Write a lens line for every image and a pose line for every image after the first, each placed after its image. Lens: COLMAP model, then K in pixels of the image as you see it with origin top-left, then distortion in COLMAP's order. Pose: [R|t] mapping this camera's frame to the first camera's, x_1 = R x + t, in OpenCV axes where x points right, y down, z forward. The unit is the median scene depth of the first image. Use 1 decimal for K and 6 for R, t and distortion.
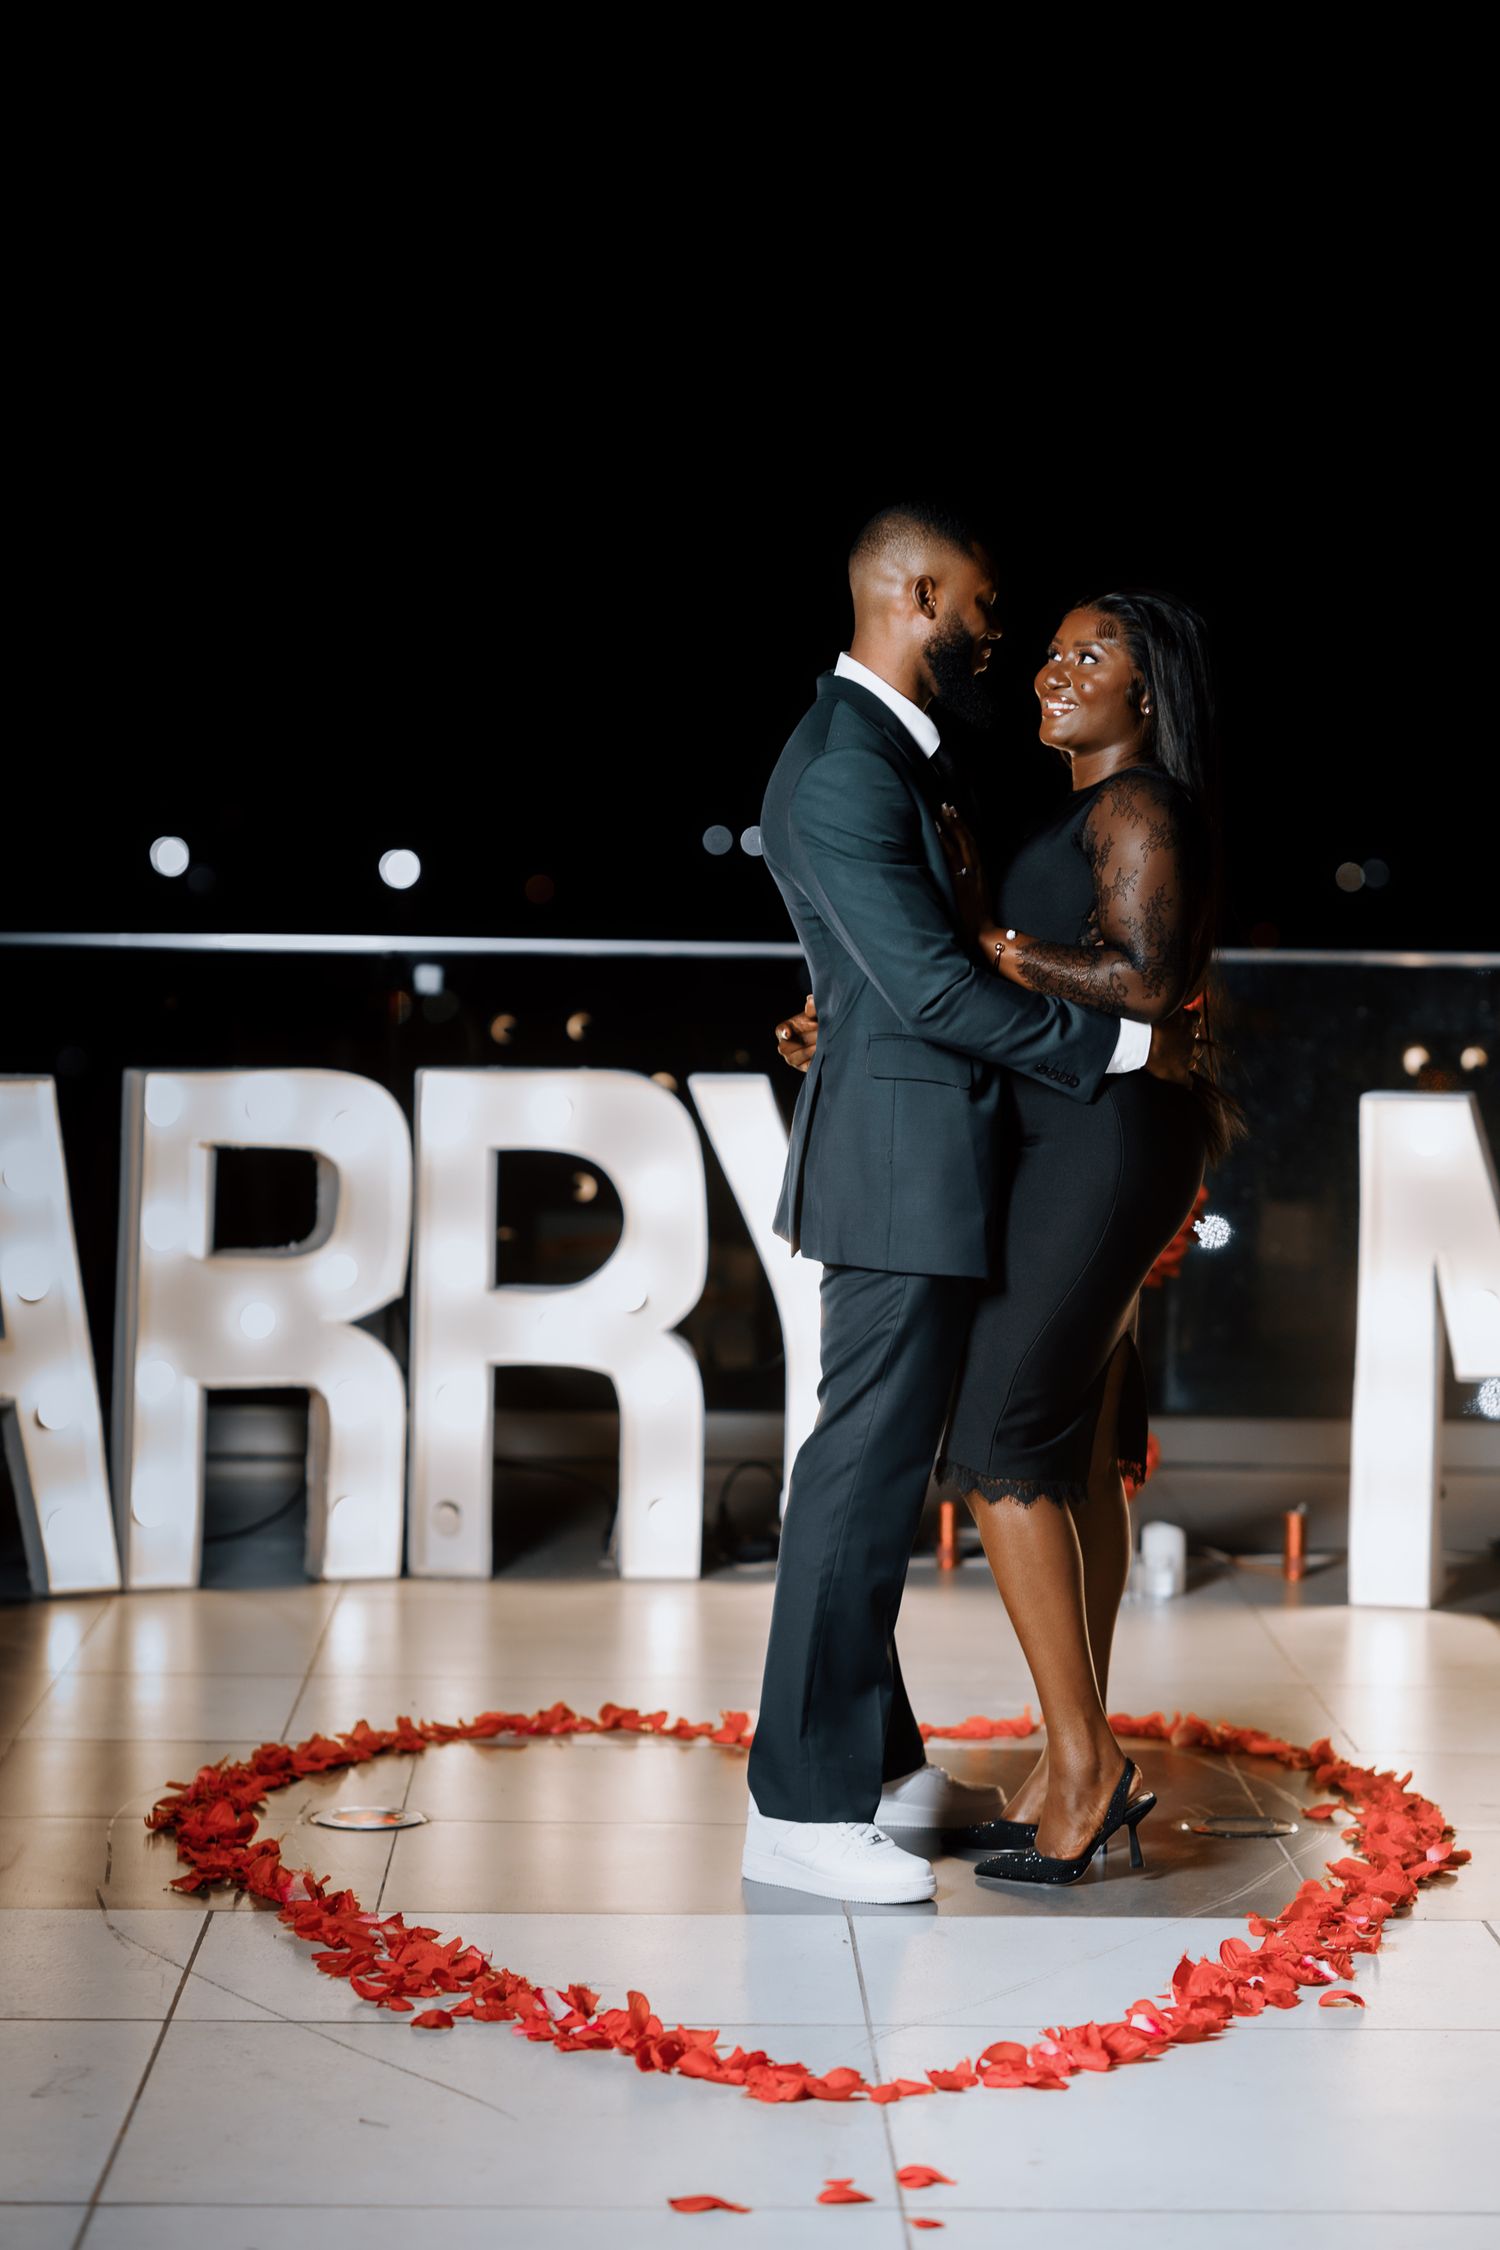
lens RADIAL K [[5695.4, 0, 742.8], [0, 5695.4, 1105.5], [0, 0, 1]] dist [0.146770, 0.000000]
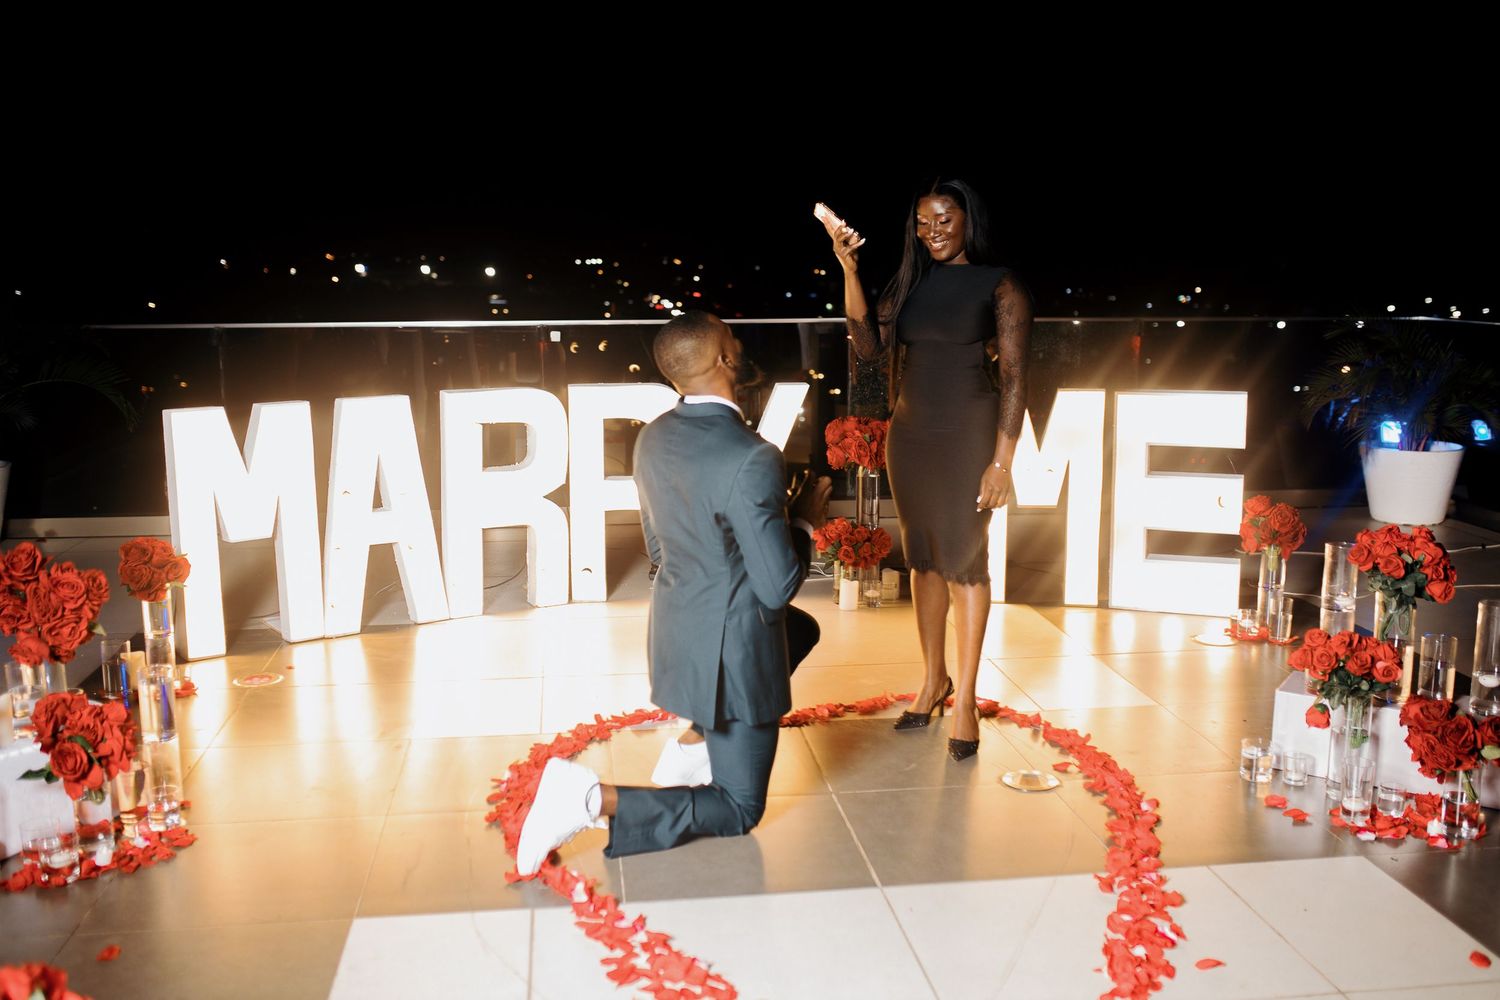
lens RADIAL K [[1557.7, 0, 763.1], [0, 1557.7, 513.6], [0, 0, 1]] dist [-0.076356, 0.000000]
pose [[0.993650, -0.034114, 0.107224, -0.058771], [0.021666, 0.993108, 0.115186, -0.030852], [-0.110414, -0.112131, 0.987540, 0.450085]]
